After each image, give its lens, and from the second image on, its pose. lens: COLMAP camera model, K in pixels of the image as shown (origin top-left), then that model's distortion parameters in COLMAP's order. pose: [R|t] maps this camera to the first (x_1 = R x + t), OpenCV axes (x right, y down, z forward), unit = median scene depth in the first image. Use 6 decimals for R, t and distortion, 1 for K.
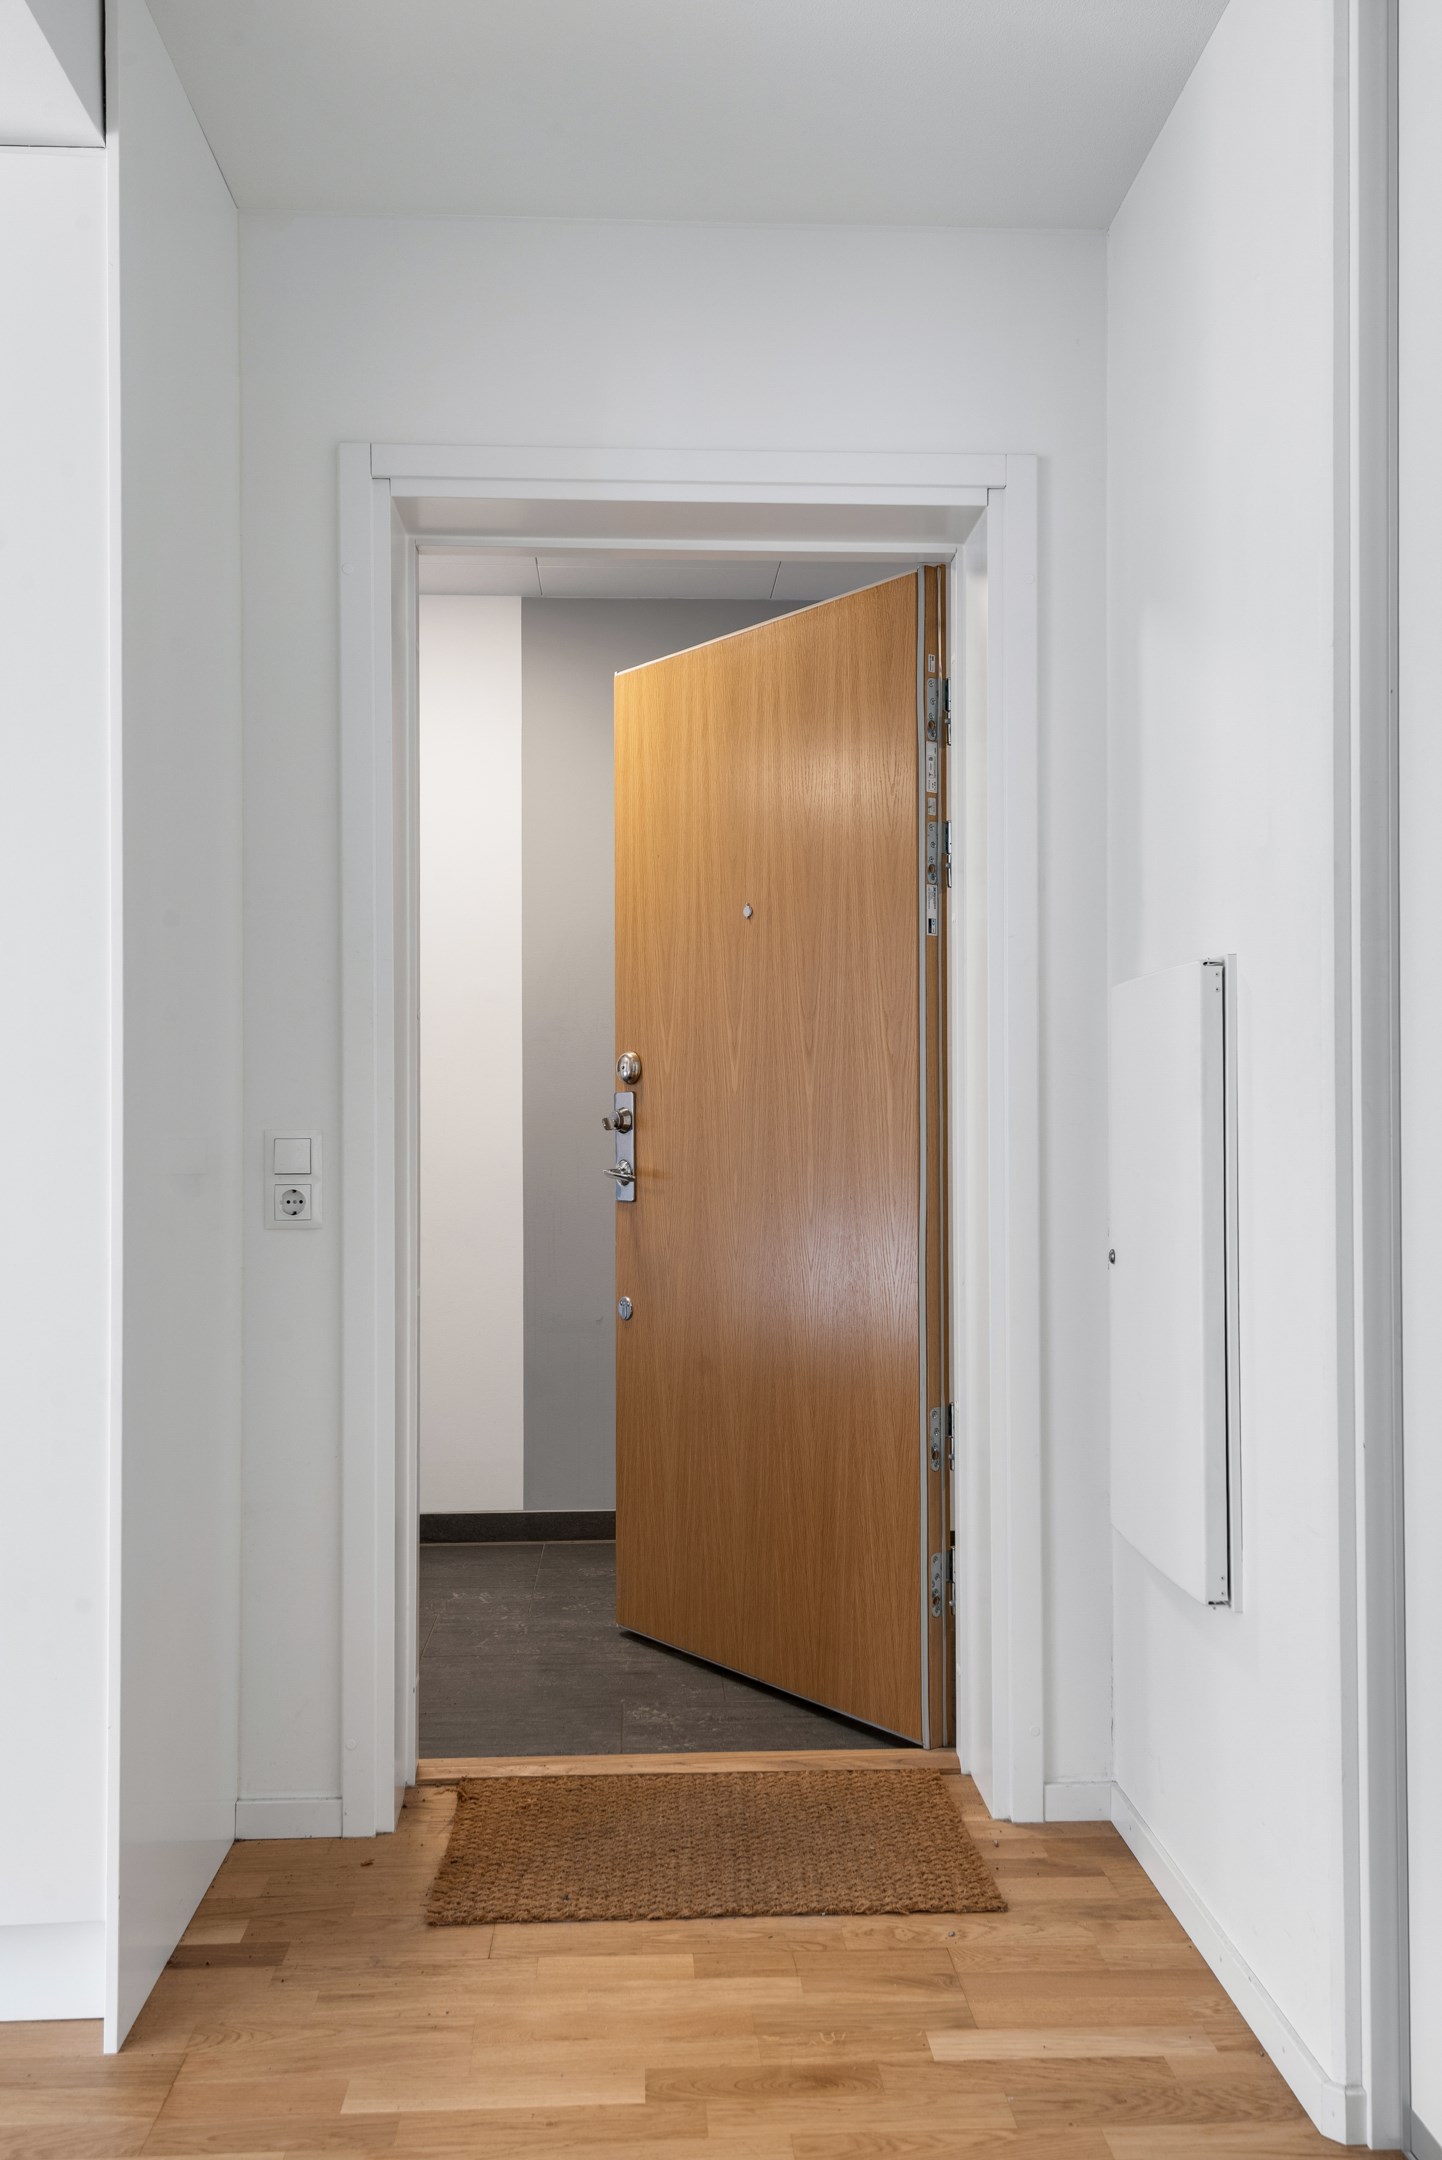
lens RADIAL K [[1681.3, 0, 717.6], [0, 1681.3, 1059.2], [0, 0, 1]] dist [0.065442, -0.089259]
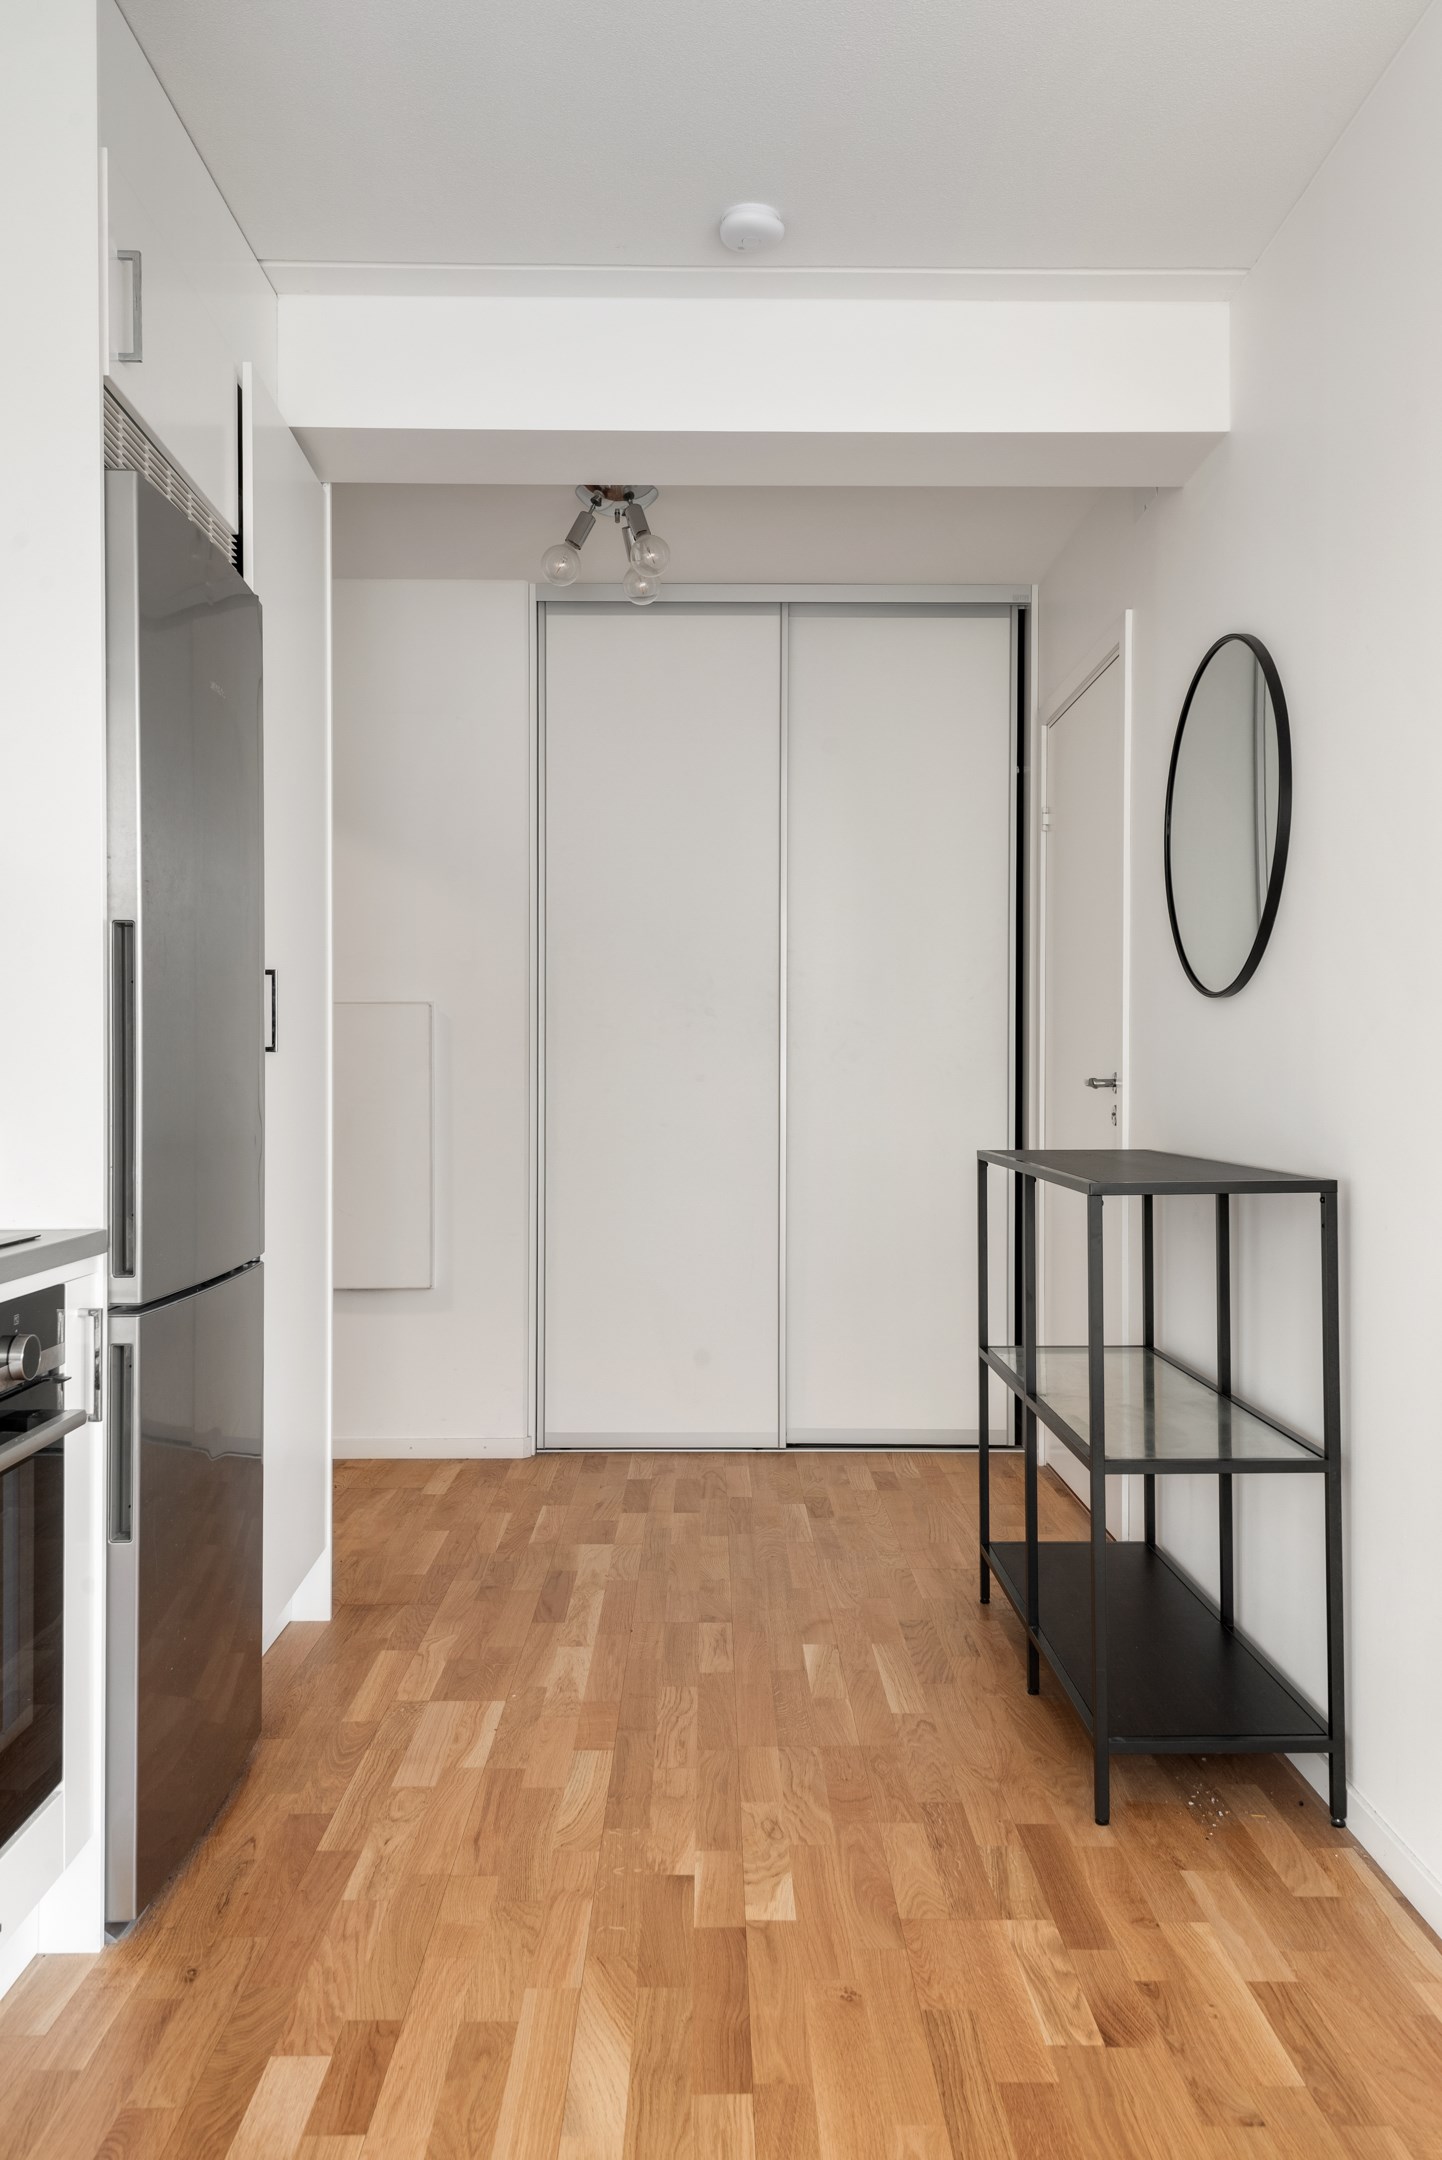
lens RADIAL K [[1608.7, 0, 721.0], [0, 1608.7, 1080.0], [0, 0, 1]] dist [0.043403, -0.025229]
pose [[0.041304, 0.002766, 0.999143, -1.966909], [-0.010340, 0.999944, -0.002341, 0.059950], [-0.999093, -0.010234, 0.041331, 0.575789]]
